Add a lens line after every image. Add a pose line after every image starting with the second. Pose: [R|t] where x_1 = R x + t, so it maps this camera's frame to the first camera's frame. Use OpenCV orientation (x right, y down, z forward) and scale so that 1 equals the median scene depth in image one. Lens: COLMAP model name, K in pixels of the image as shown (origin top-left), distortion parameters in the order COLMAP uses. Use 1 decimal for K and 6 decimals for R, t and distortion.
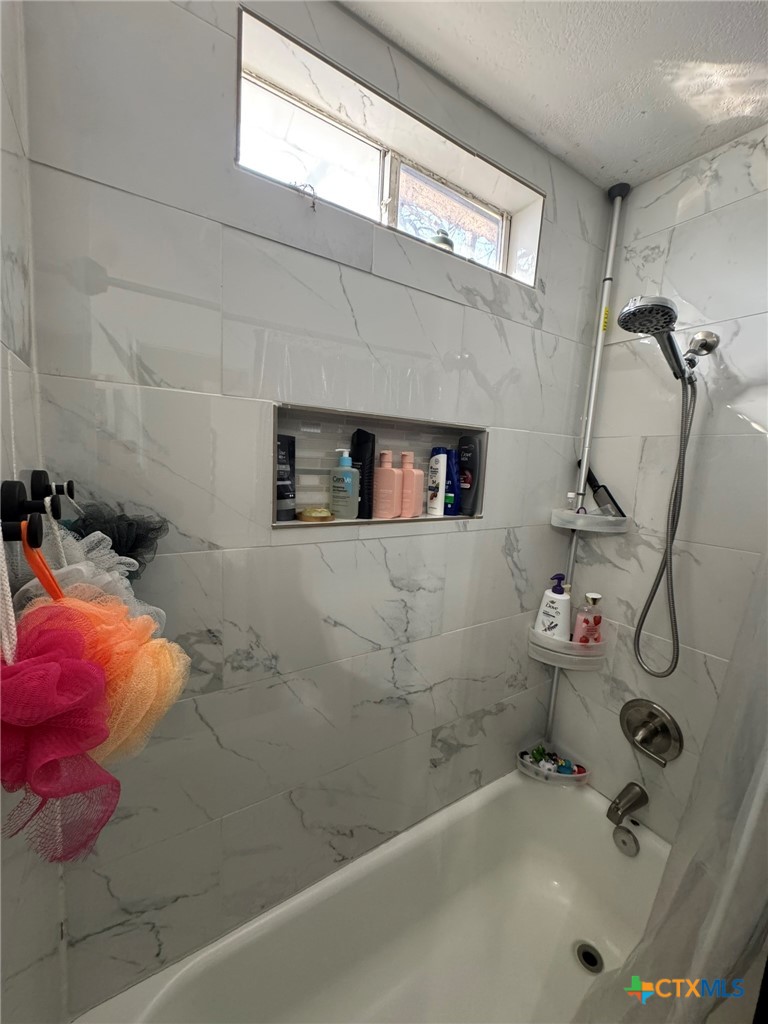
lens RADIAL K [[405.4, 0, 384.5], [0, 405.4, 511.1], [0, 0, 1]] dist [-0.003404, 0.001219]
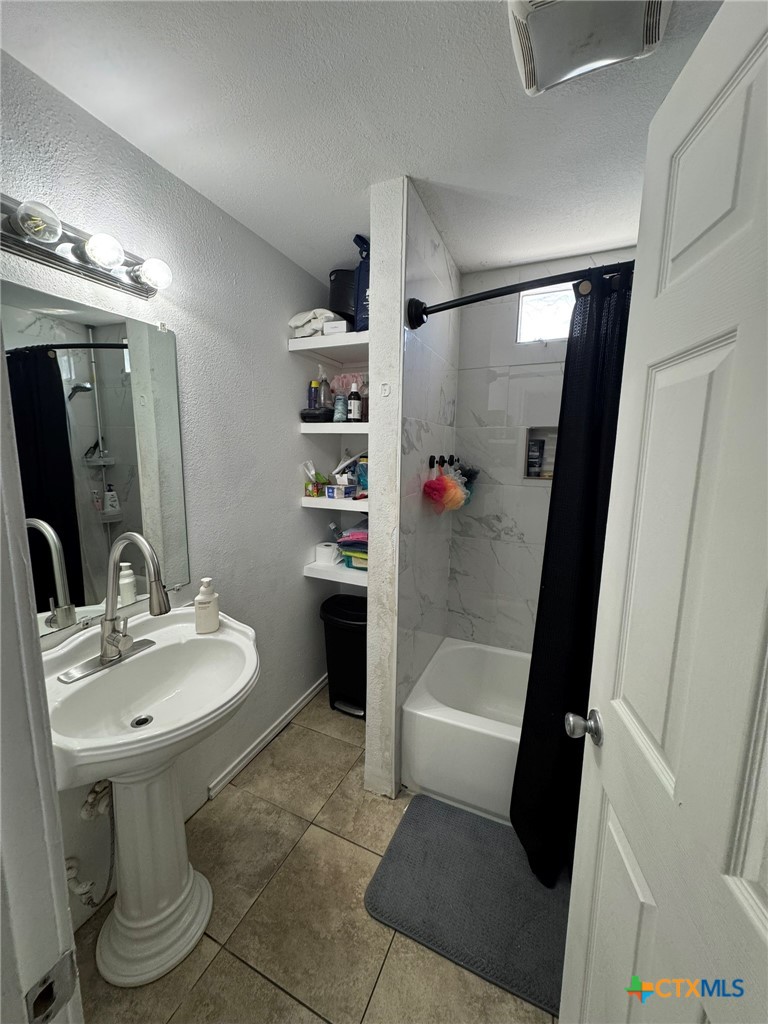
lens RADIAL K [[405.4, 0, 383.2], [0, 405.4, 509.3], [0, 0, 1]] dist [-0.003404, 0.001219]
pose [[0.538280, 0.087222, -0.838240, 1.318363], [-0.093308, 0.994683, 0.043582, 0.197829], [0.837585, 0.054755, 0.543556, -1.017859]]
